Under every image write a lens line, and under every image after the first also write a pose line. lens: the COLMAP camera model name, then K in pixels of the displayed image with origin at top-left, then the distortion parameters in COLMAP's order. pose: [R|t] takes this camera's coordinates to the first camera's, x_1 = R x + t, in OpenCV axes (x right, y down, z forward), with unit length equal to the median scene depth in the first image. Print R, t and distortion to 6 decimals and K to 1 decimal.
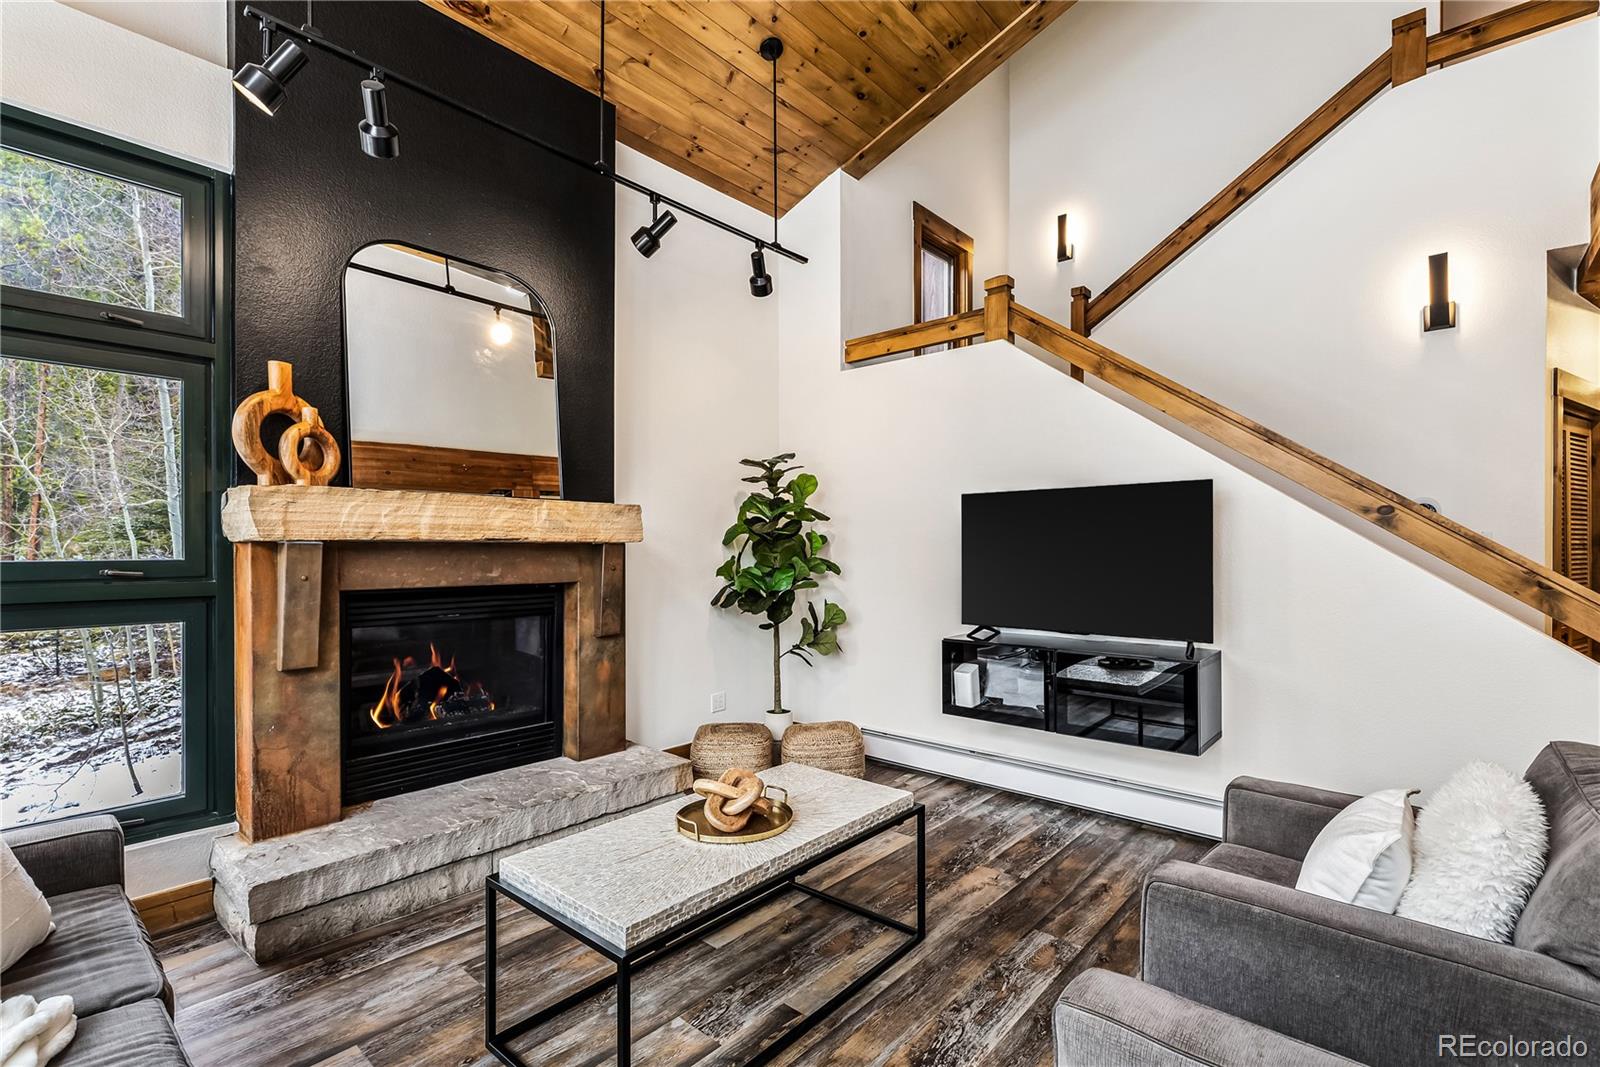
lens RADIAL K [[740.4, 0, 809.8], [0, 740.4, 547.1], [0, 0, 1]] dist [-0.004872, 0.001895]
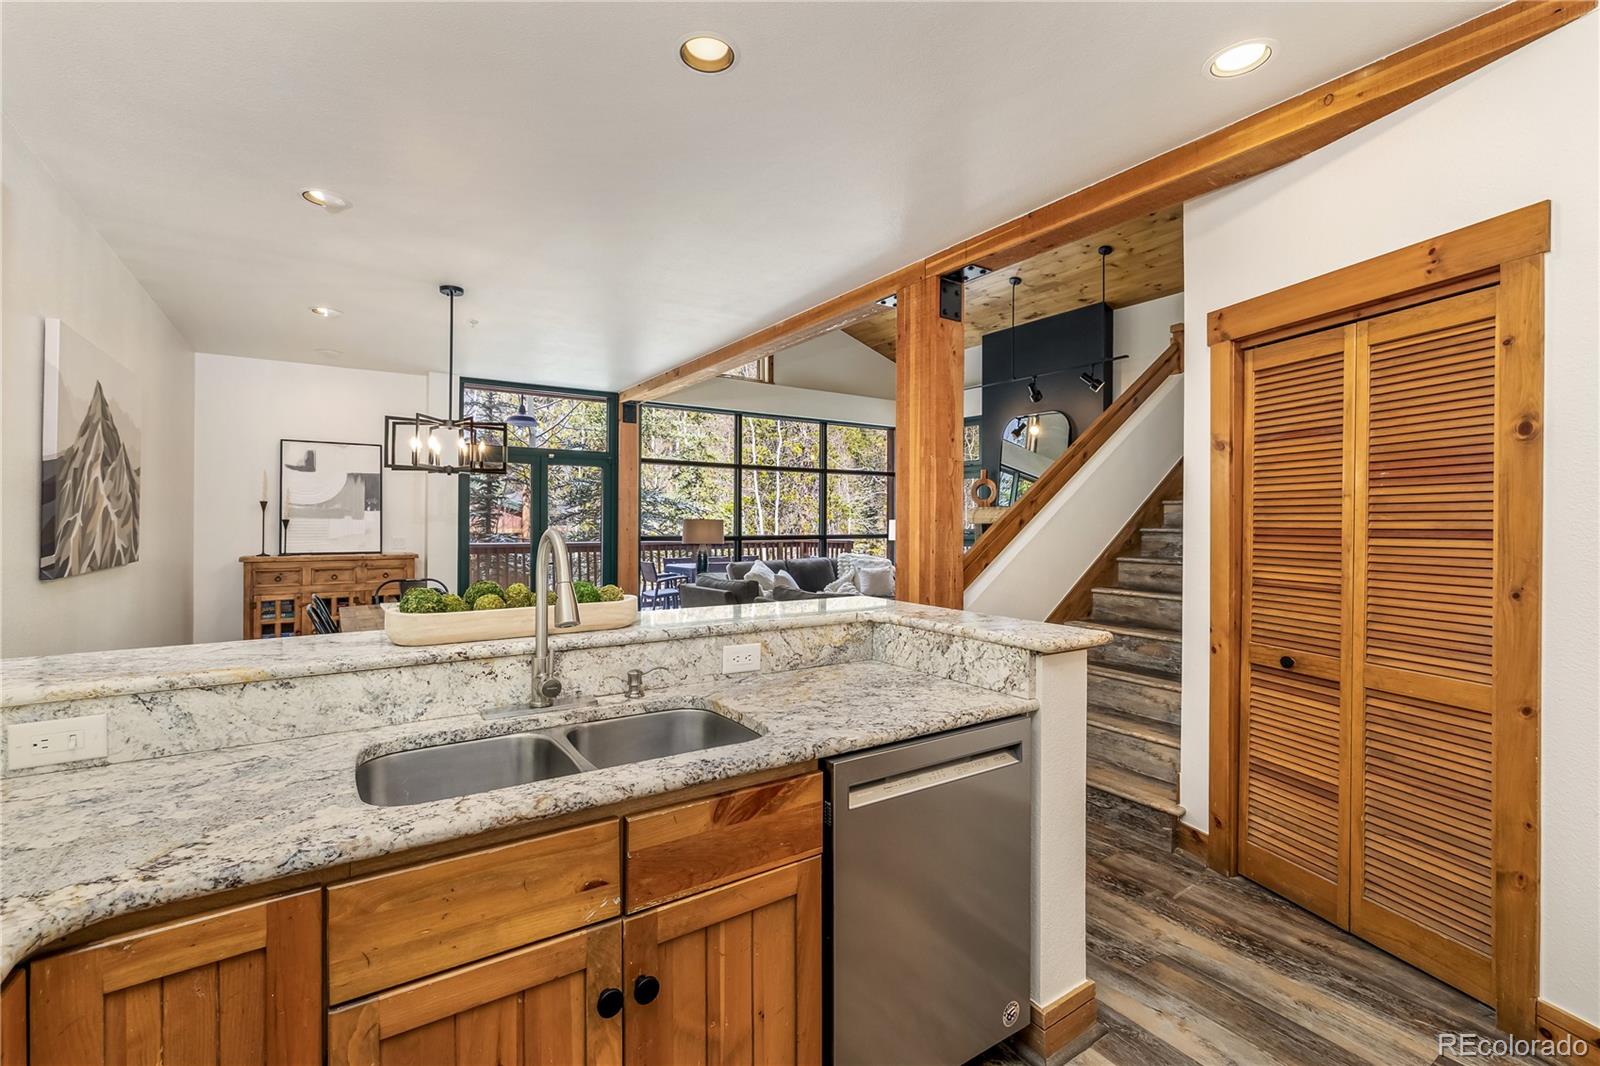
lens RADIAL K [[702.9, 0, 821.8], [0, 702.9, 519.1], [0, 0, 1]] dist [-0.005765, 0.001304]
pose [[-0.245220, -0.005209, -0.969454, 1.906140], [-0.003985, 0.999983, -0.004365, -0.009019], [0.969459, 0.002793, -0.245236, 0.817561]]
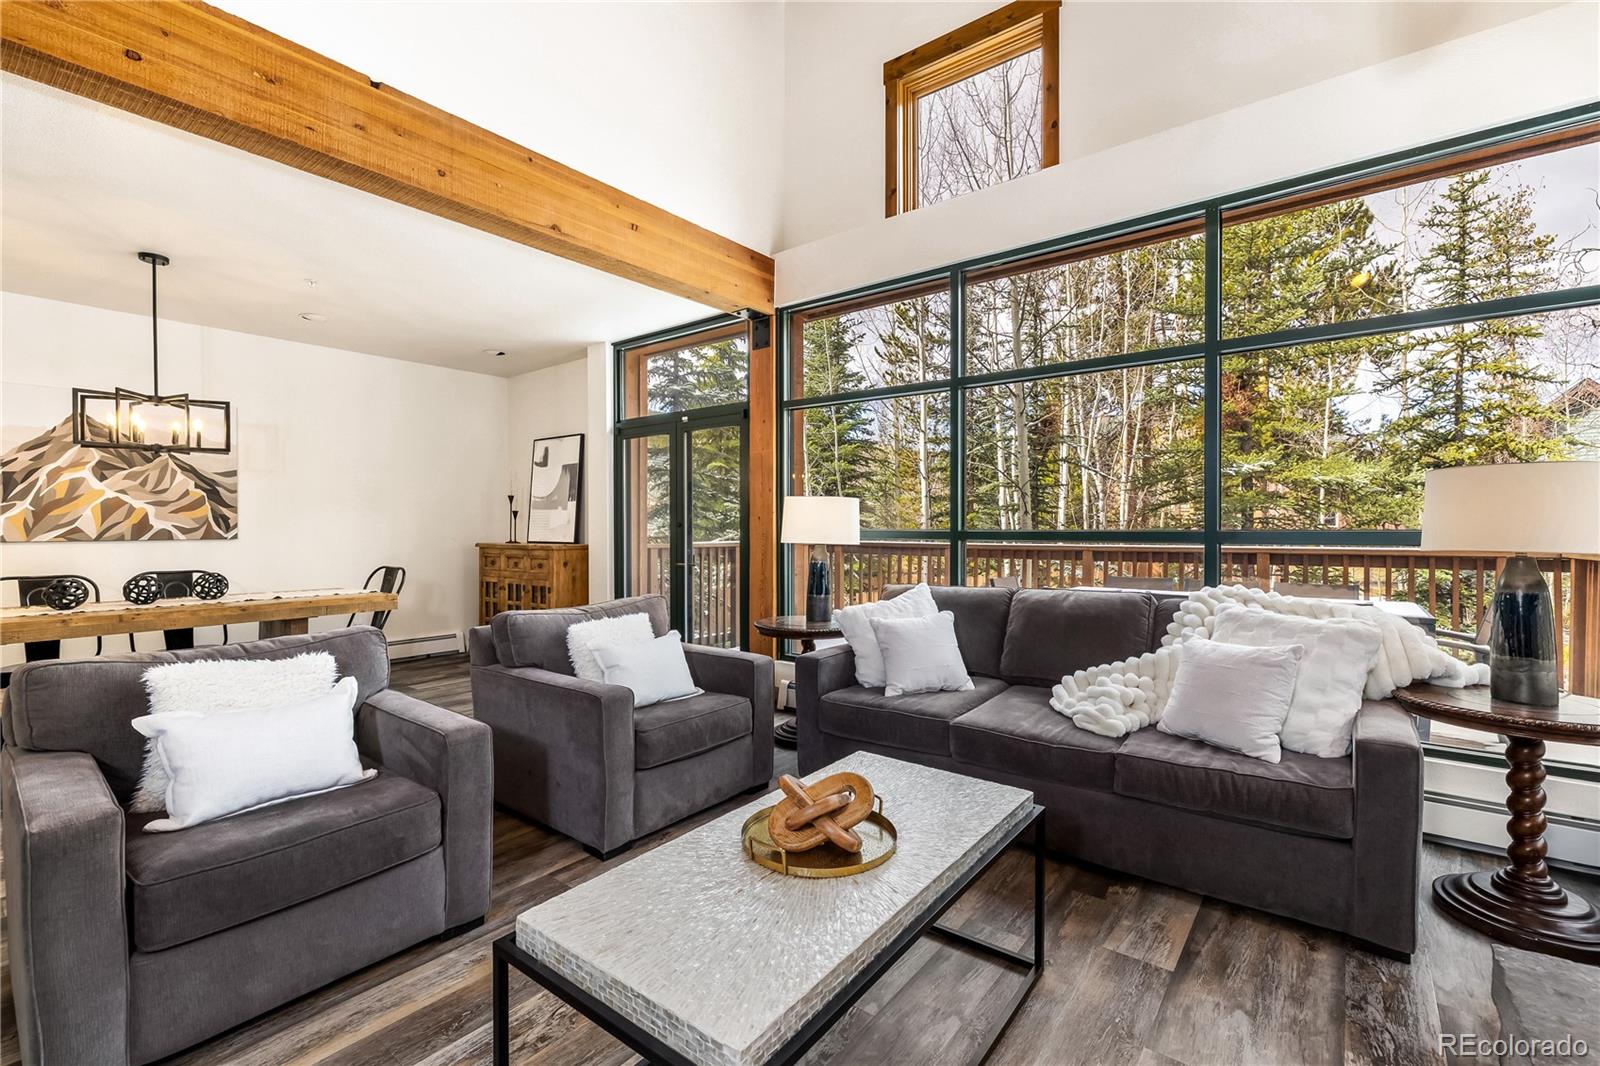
lens RADIAL K [[702.9, 0, 818.4], [0, 702.9, 531.4], [0, 0, 1]] dist [-0.005765, 0.001304]
pose [[-0.998830, 0.001624, -0.048334, -0.079060], [0.001284, 0.999974, 0.007062, 0.031649], [0.048344, 0.006992, -0.998806, 1.089525]]
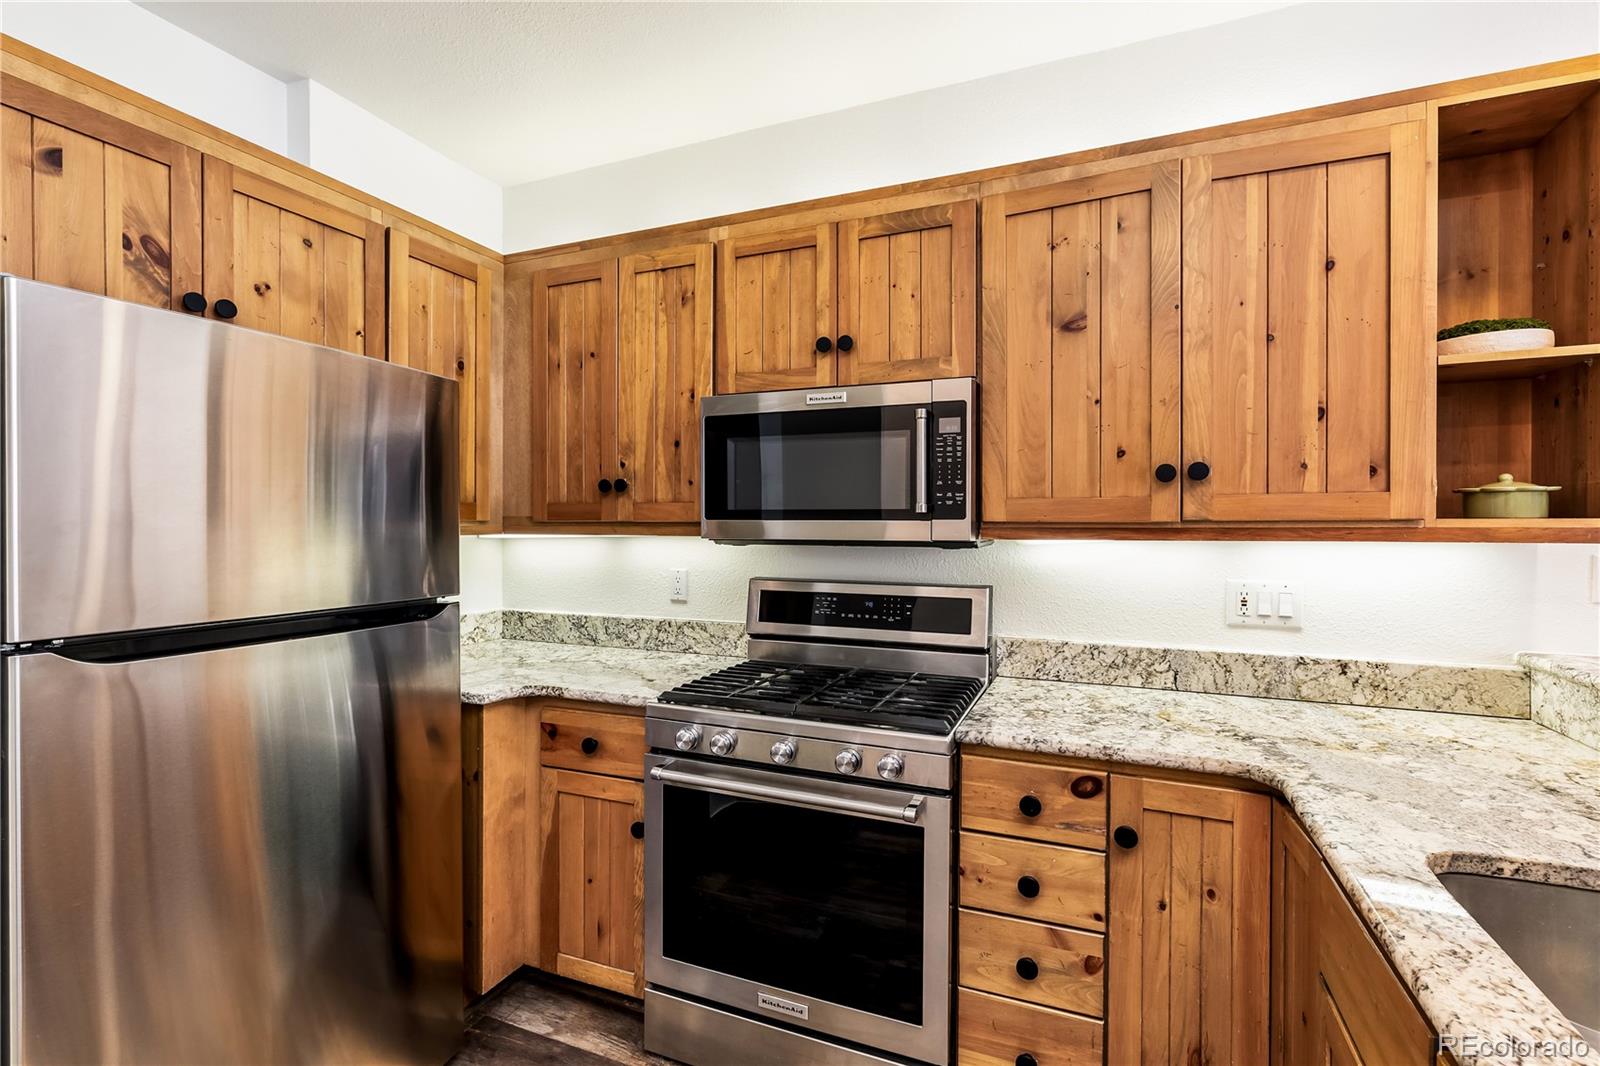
lens RADIAL K [[702.9, 0, 808.6], [0, 702.9, 529.1], [0, 0, 1]] dist [-0.005765, 0.001304]
pose [[-0.322257, -0.007320, 0.946624, 1.468093], [-0.002817, 0.999973, 0.006774, -0.009472], [-0.946648, -0.000483, -0.322269, 0.869505]]
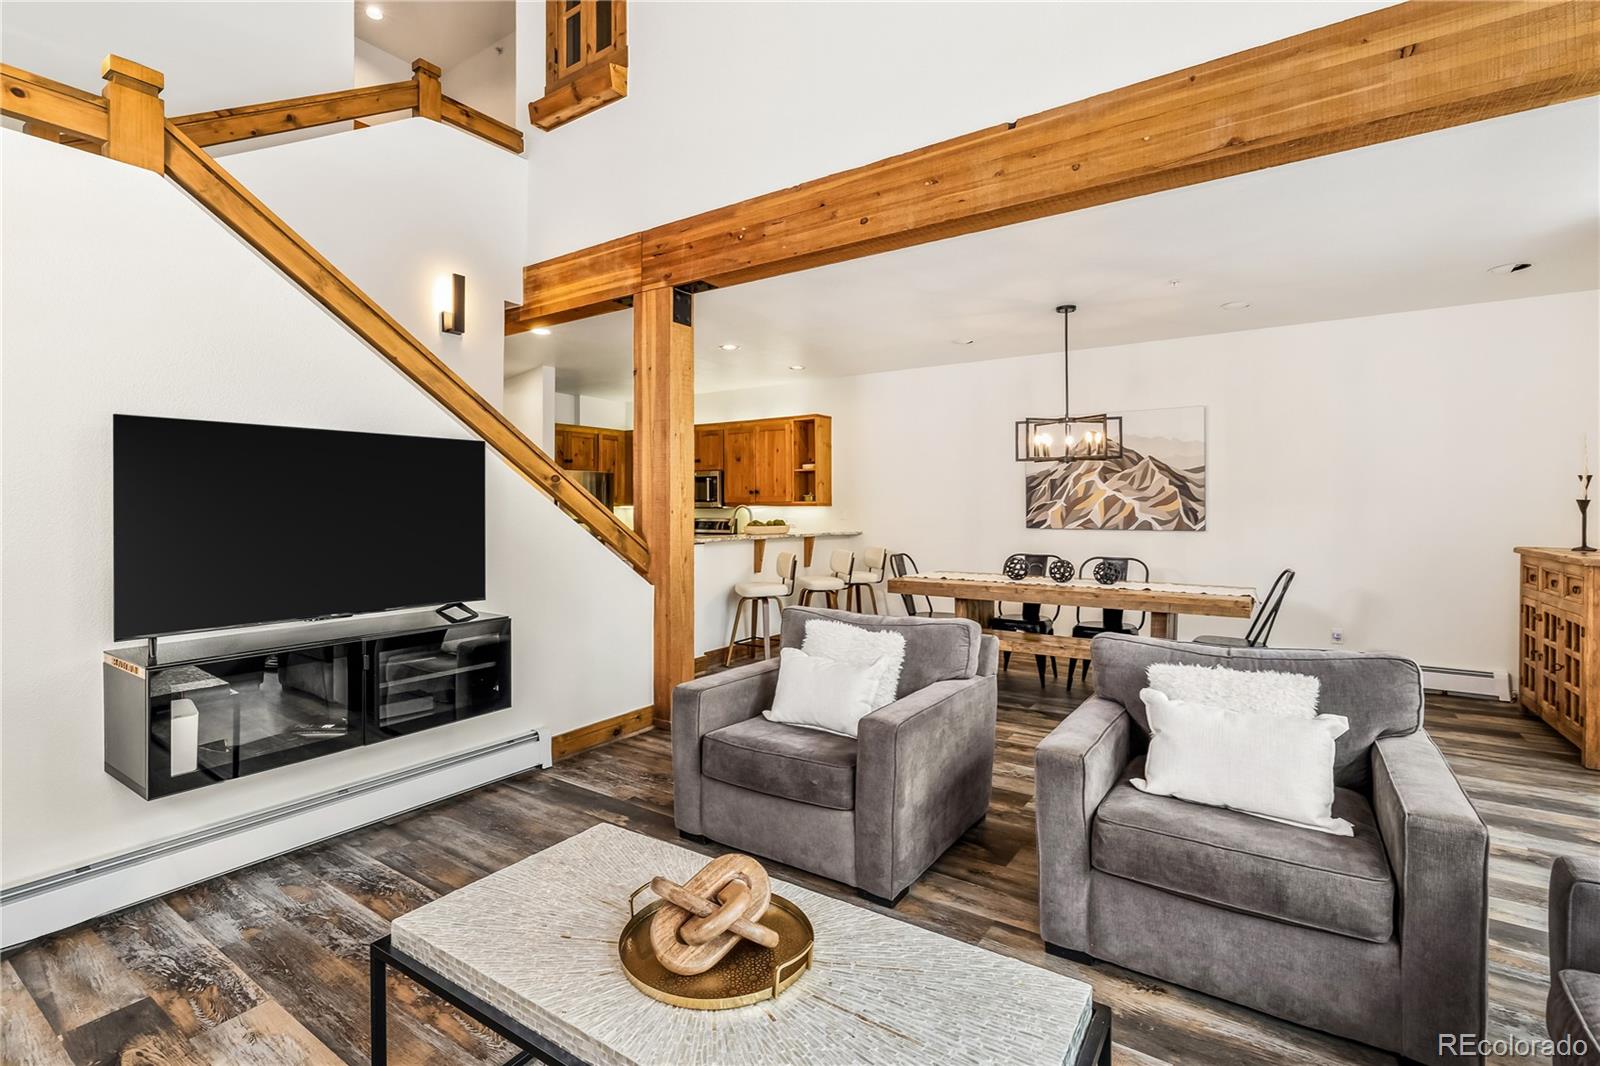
lens RADIAL K [[720.0, 0, 742.3], [0, 720.0, 509.1], [0, 0, 1]] dist [0.002416, -0.001533]
pose [[-0.068786, -0.004452, 0.997622, -0.464328], [0.000559, 0.999990, 0.004501, -0.000819], [-0.997631, 0.000867, -0.068783, 0.678692]]
